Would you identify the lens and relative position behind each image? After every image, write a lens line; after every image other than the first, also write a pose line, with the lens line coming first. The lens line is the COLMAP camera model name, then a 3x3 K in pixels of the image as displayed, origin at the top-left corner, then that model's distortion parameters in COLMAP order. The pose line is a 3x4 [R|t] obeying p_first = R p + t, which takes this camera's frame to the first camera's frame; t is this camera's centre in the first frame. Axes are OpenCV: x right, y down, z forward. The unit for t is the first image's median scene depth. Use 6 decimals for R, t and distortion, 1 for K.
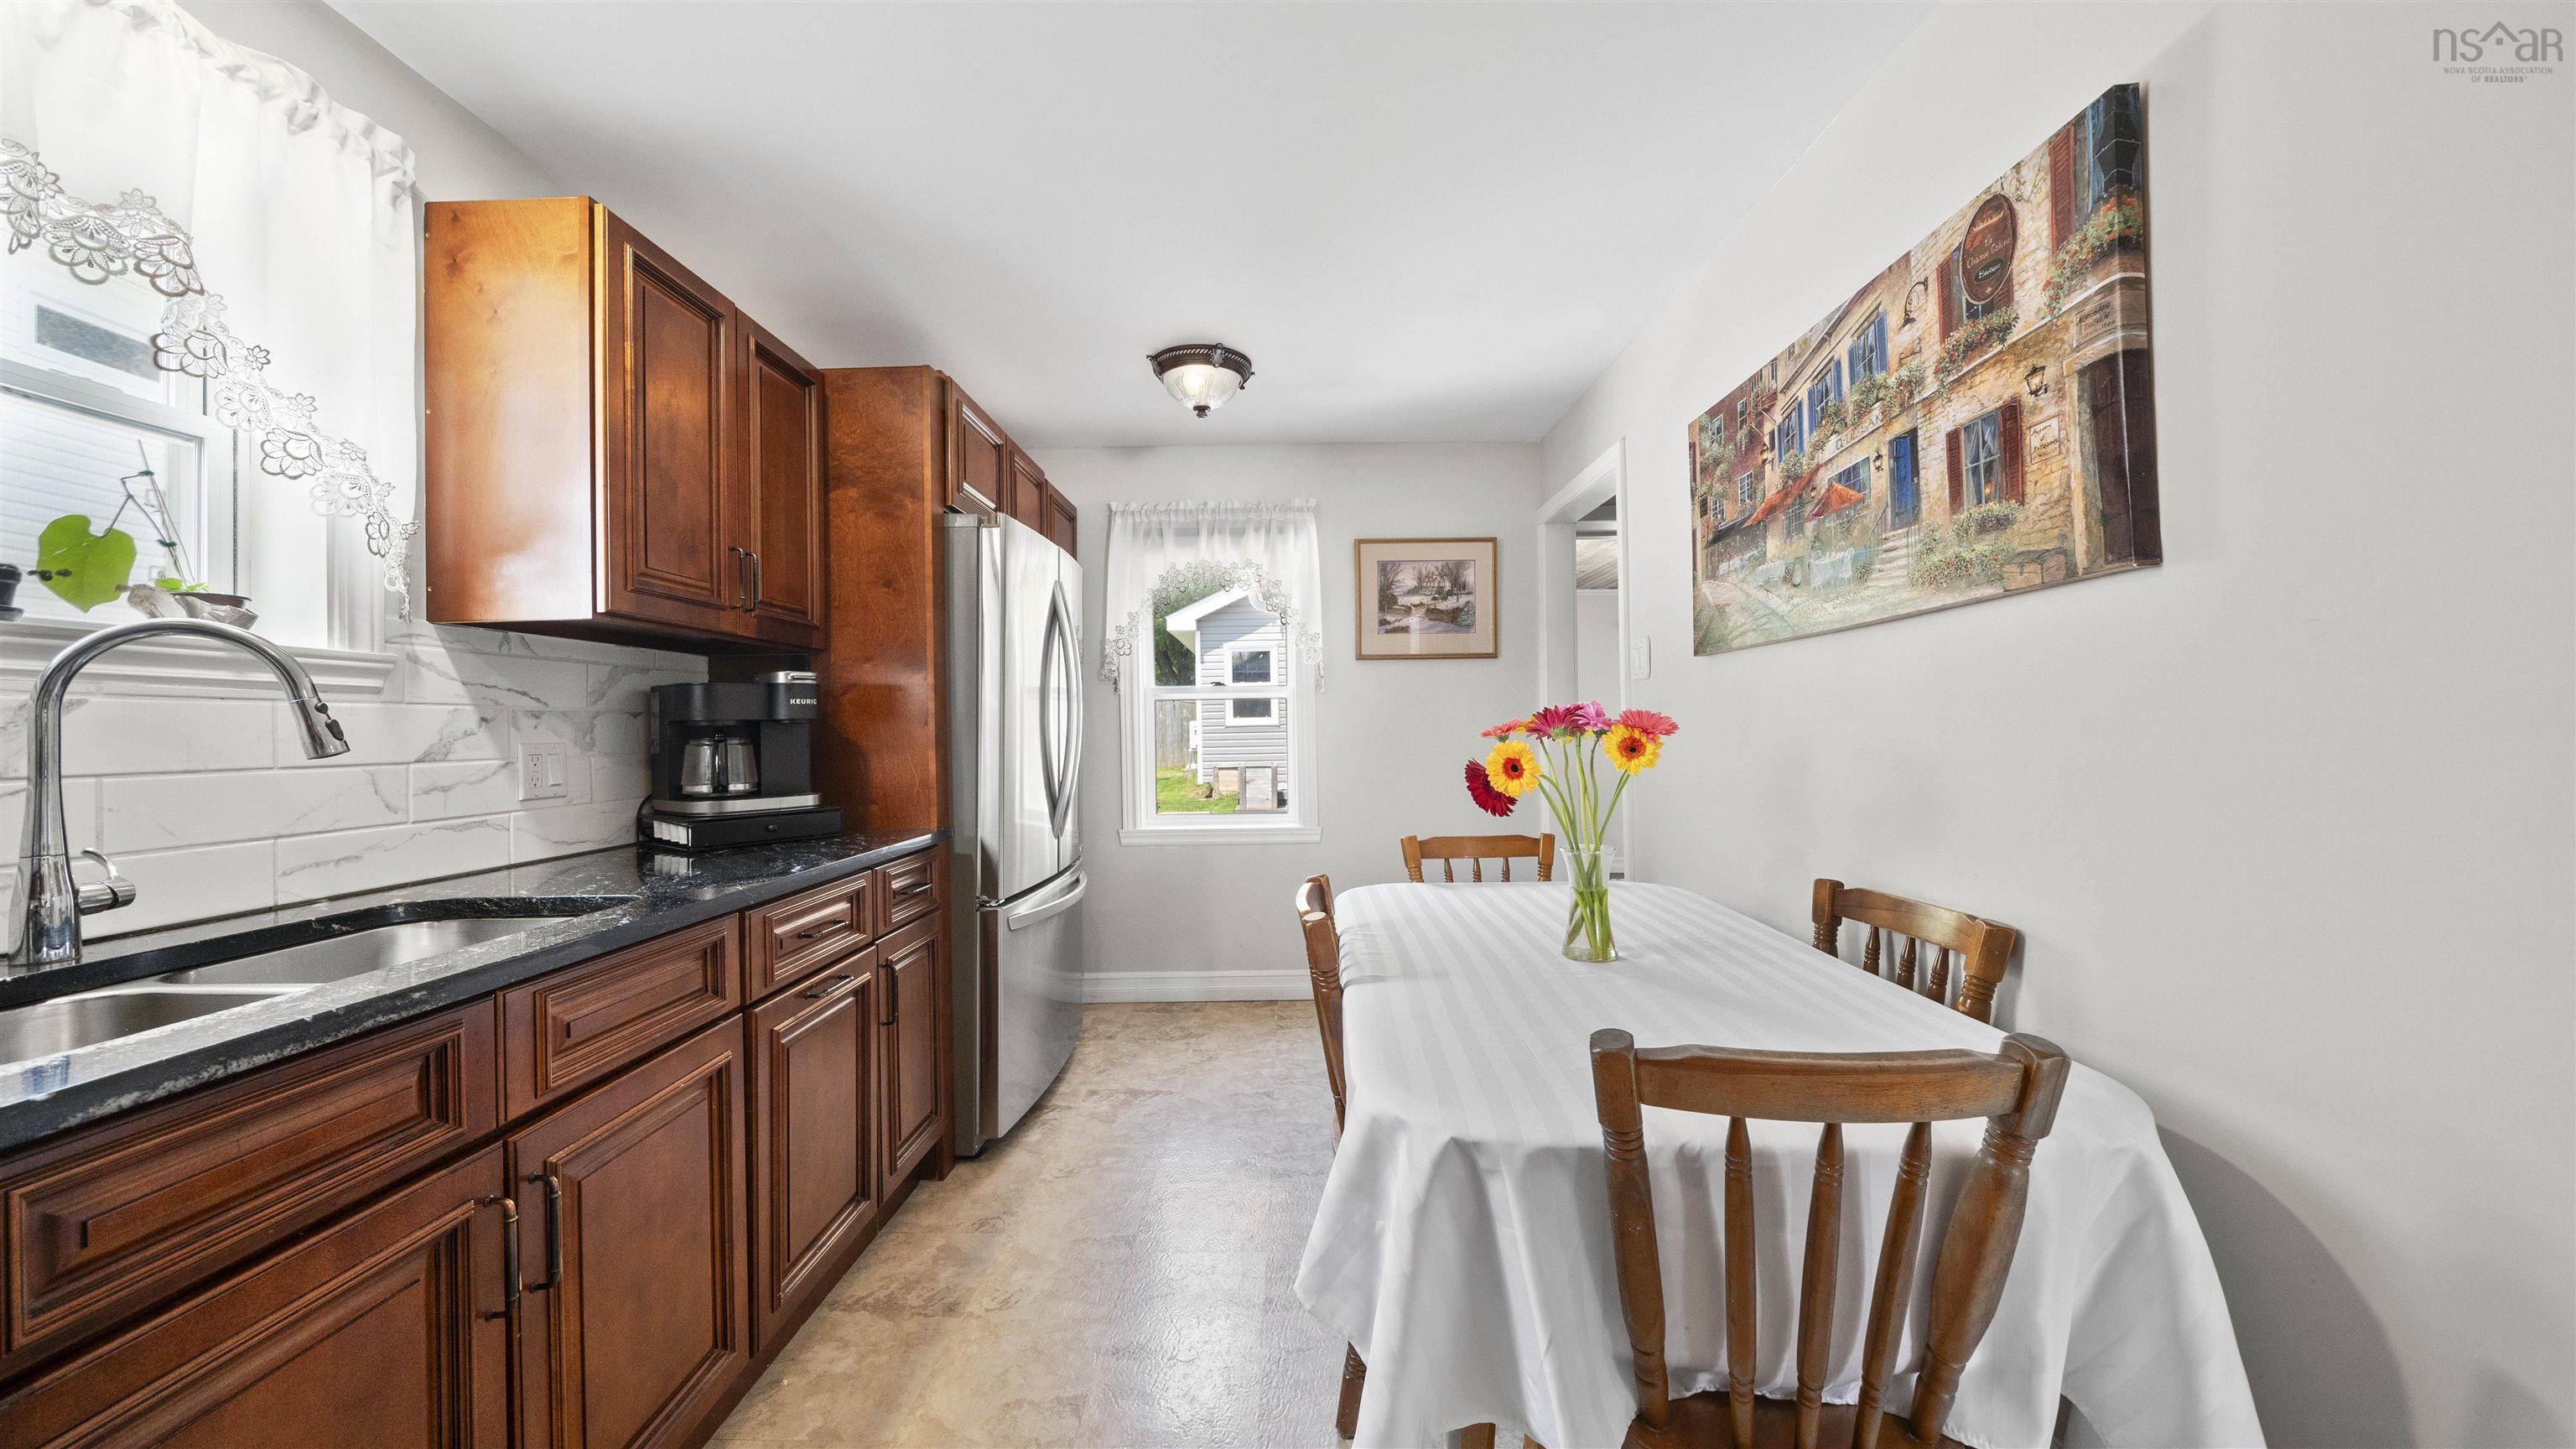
lens RADIAL K [[886.7, 0, 1282.6], [0, 886.7, 718.7], [0, 0, 1]] dist [-0.003593, -0.000262]
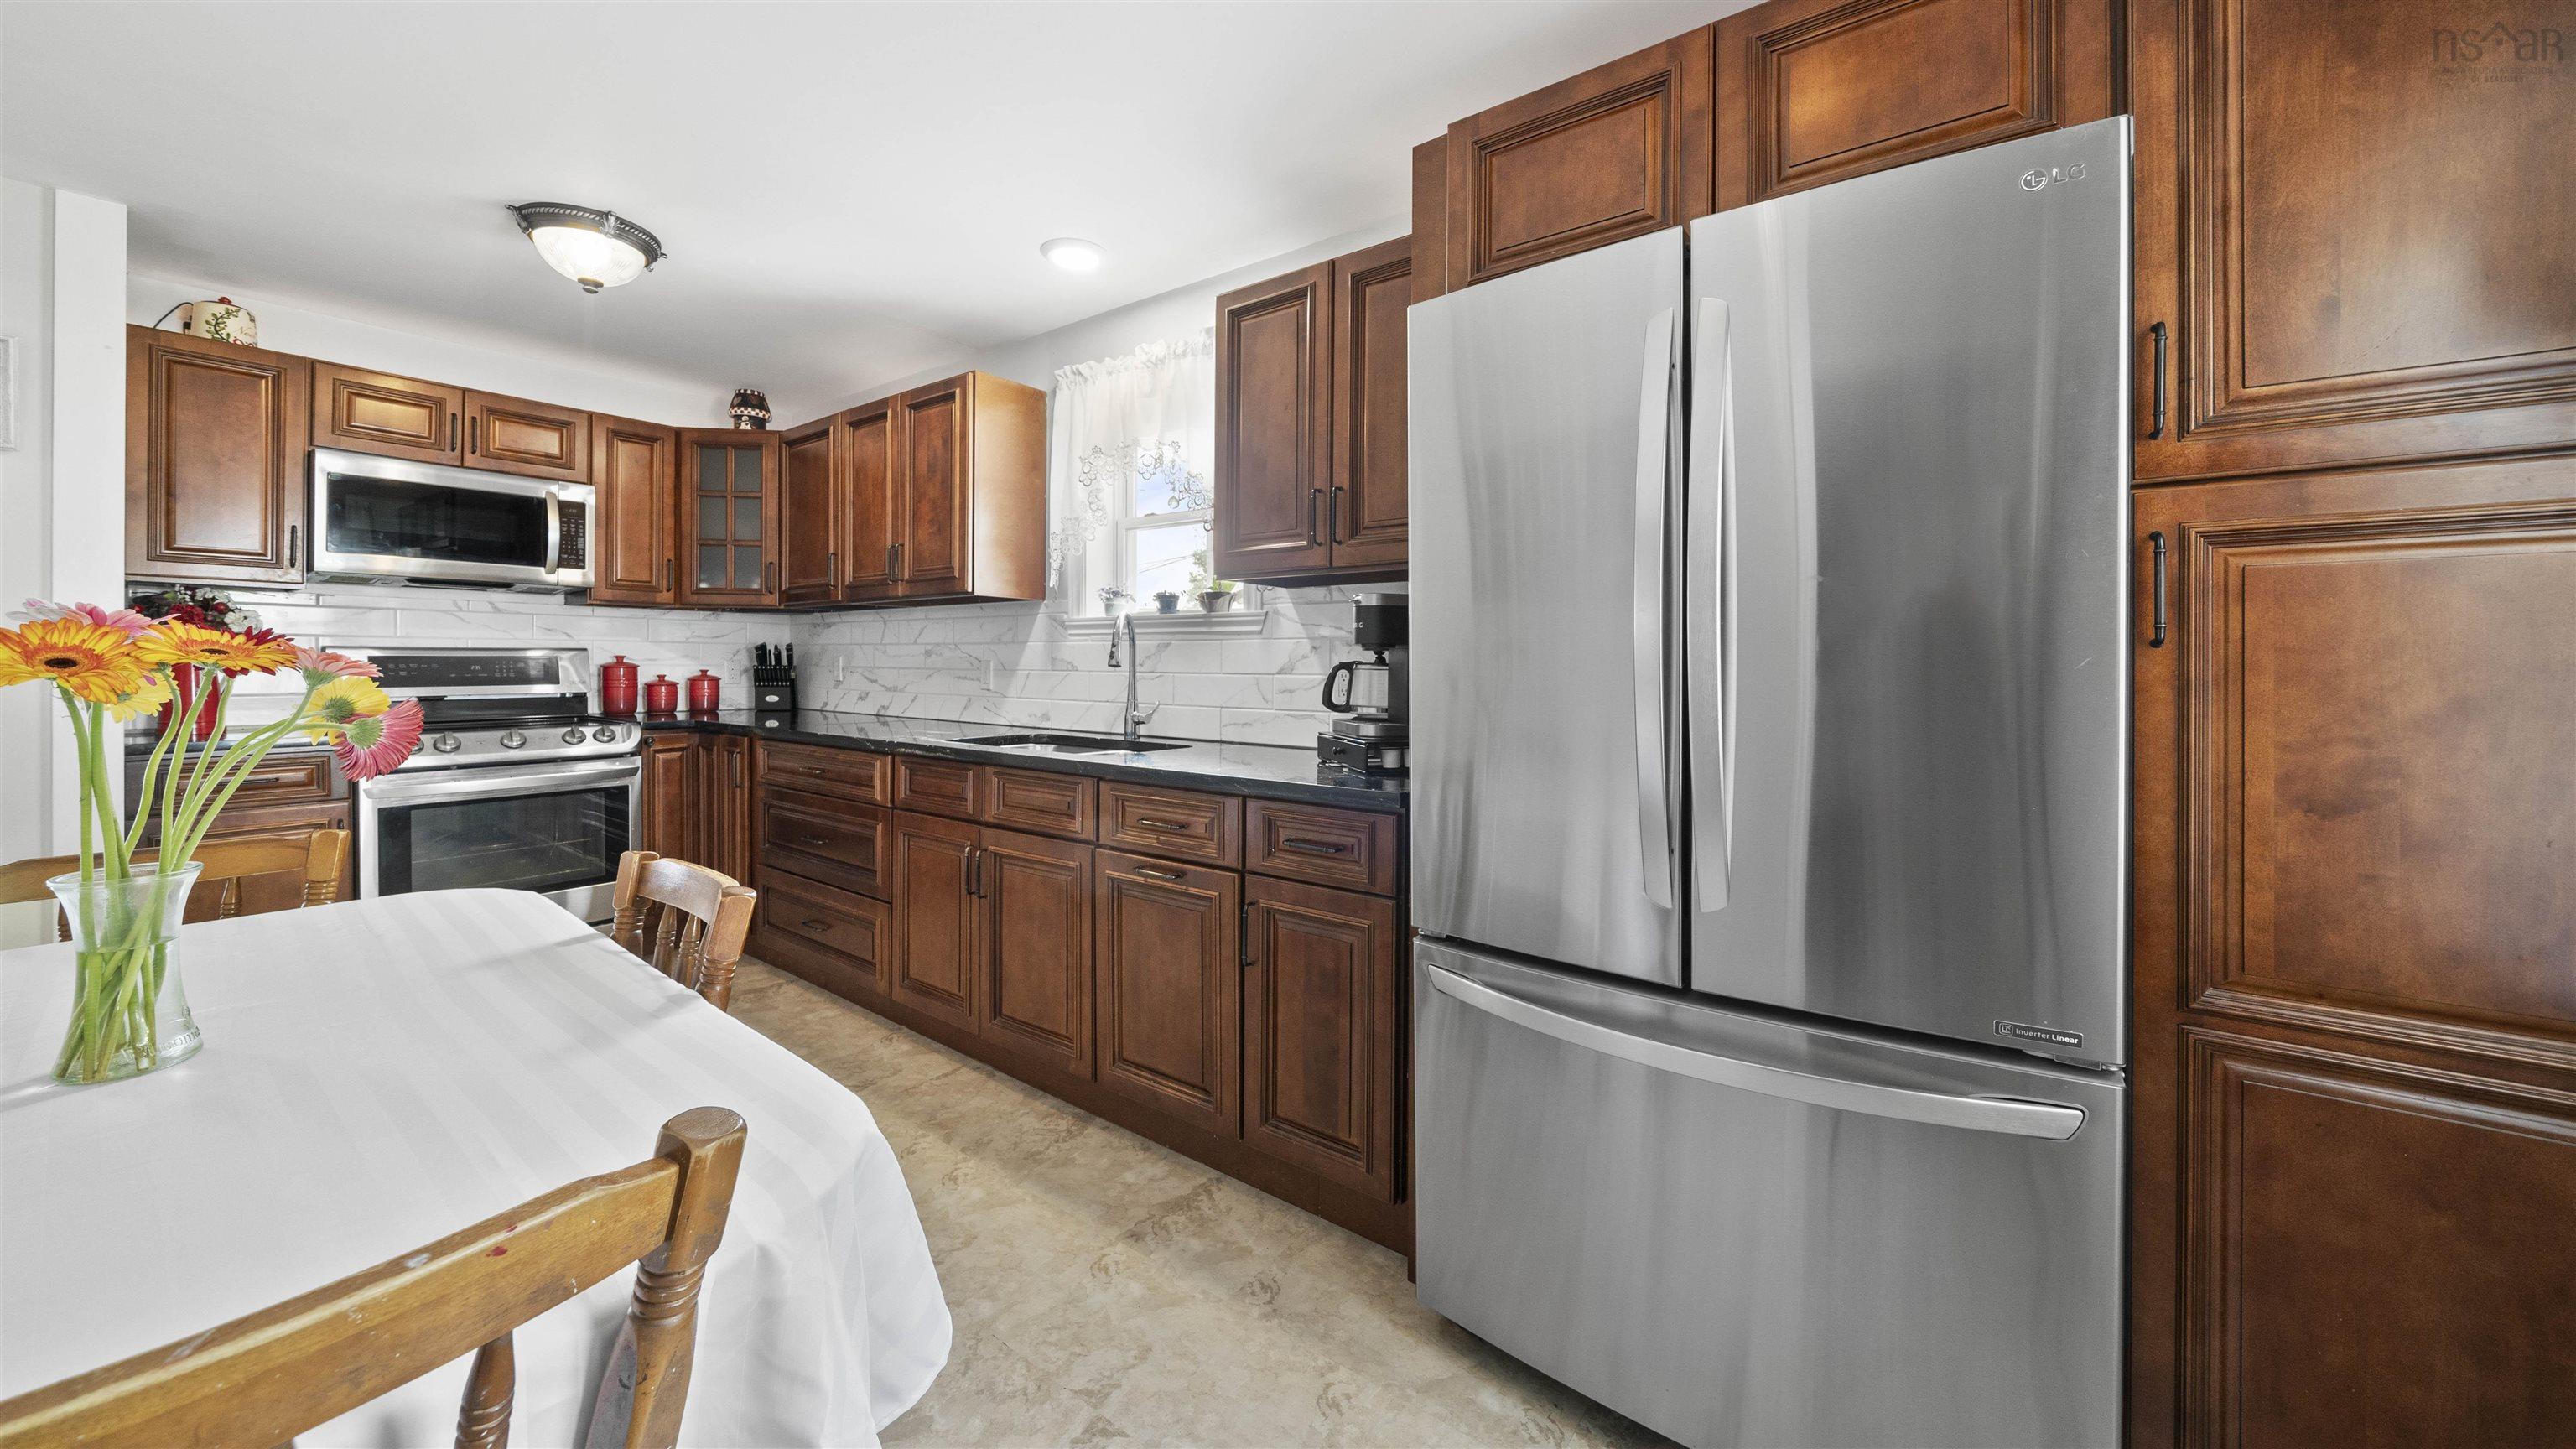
lens RADIAL K [[903.7, 0, 1292.4], [0, 903.7, 674.1], [0, 0, 1]] dist [-0.001696, -0.000077]
pose [[-0.590502, 0.021603, -0.806747, 0.288059], [0.012383, 0.999767, 0.017709, 0.014957], [0.806941, 0.000467, -0.590631, 1.531392]]
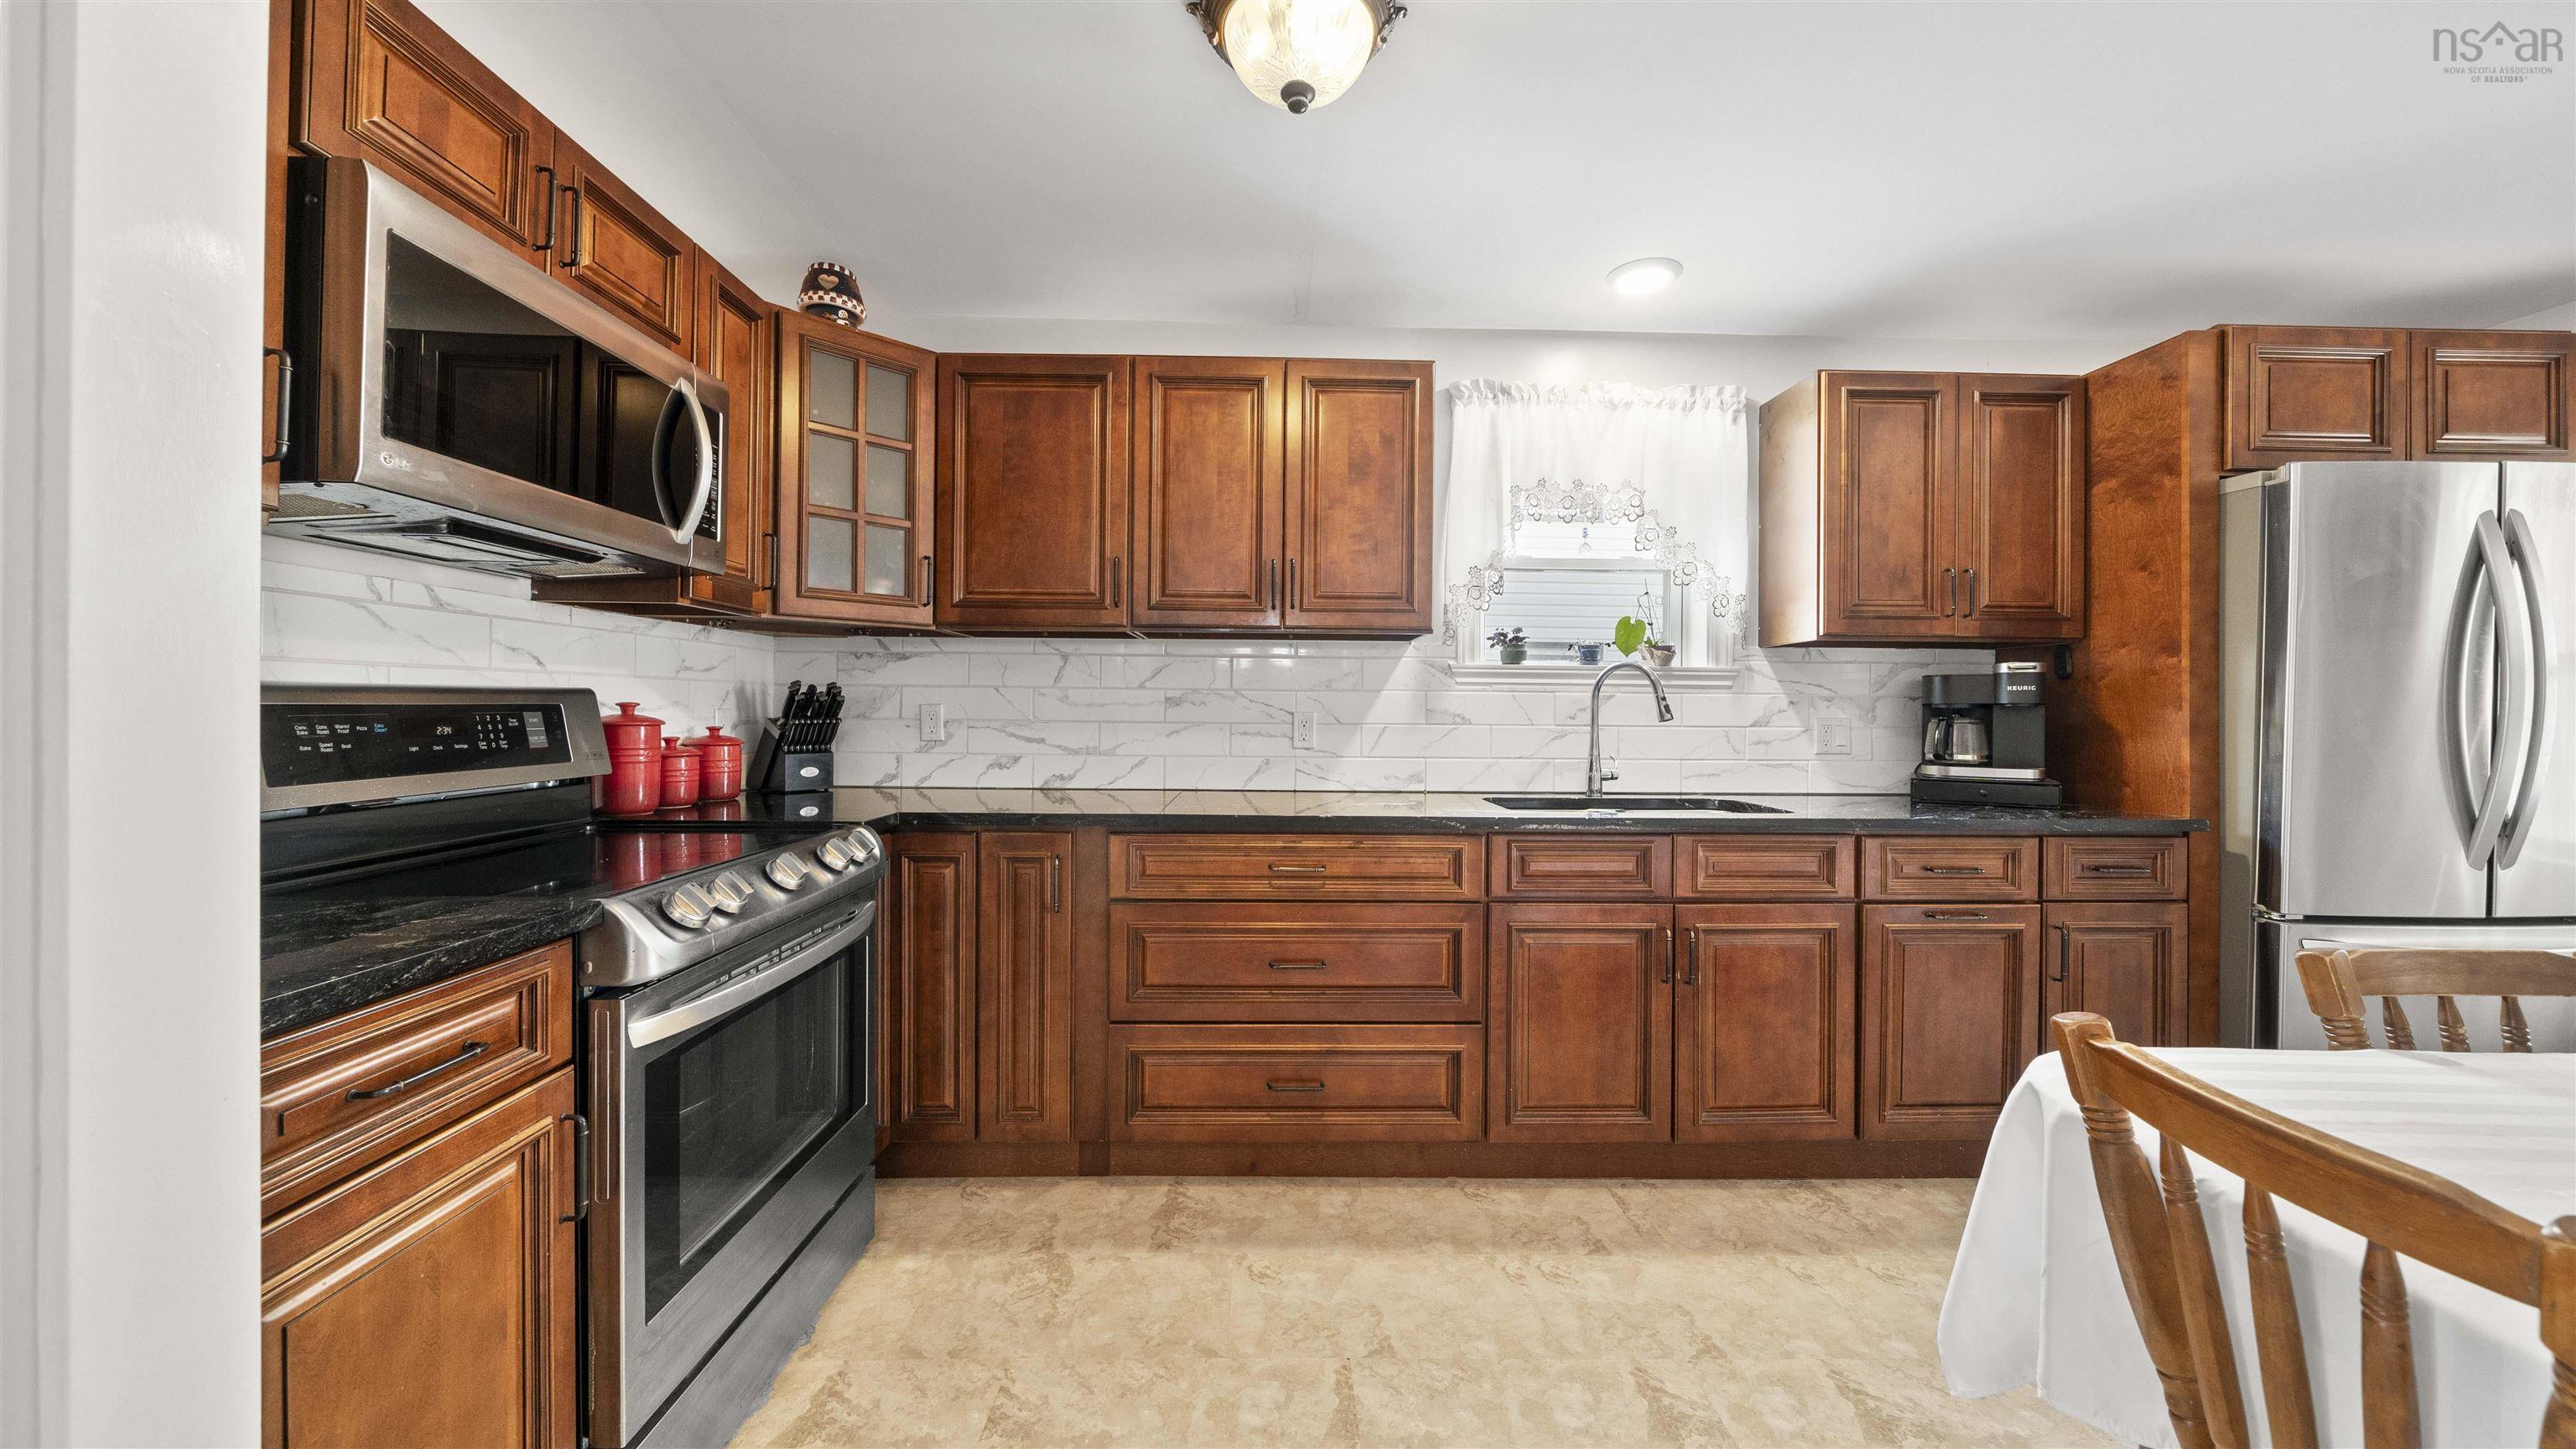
lens RADIAL K [[886.7, 0, 1282.6], [0, 886.7, 718.7], [0, 0, 1]] dist [-0.003593, -0.000262]
pose [[0.030316, 0.026689, -0.999184, 0.586130], [0.003261, 0.999636, 0.026800, -0.013563], [0.999535, -0.004071, 0.030218, 0.001131]]
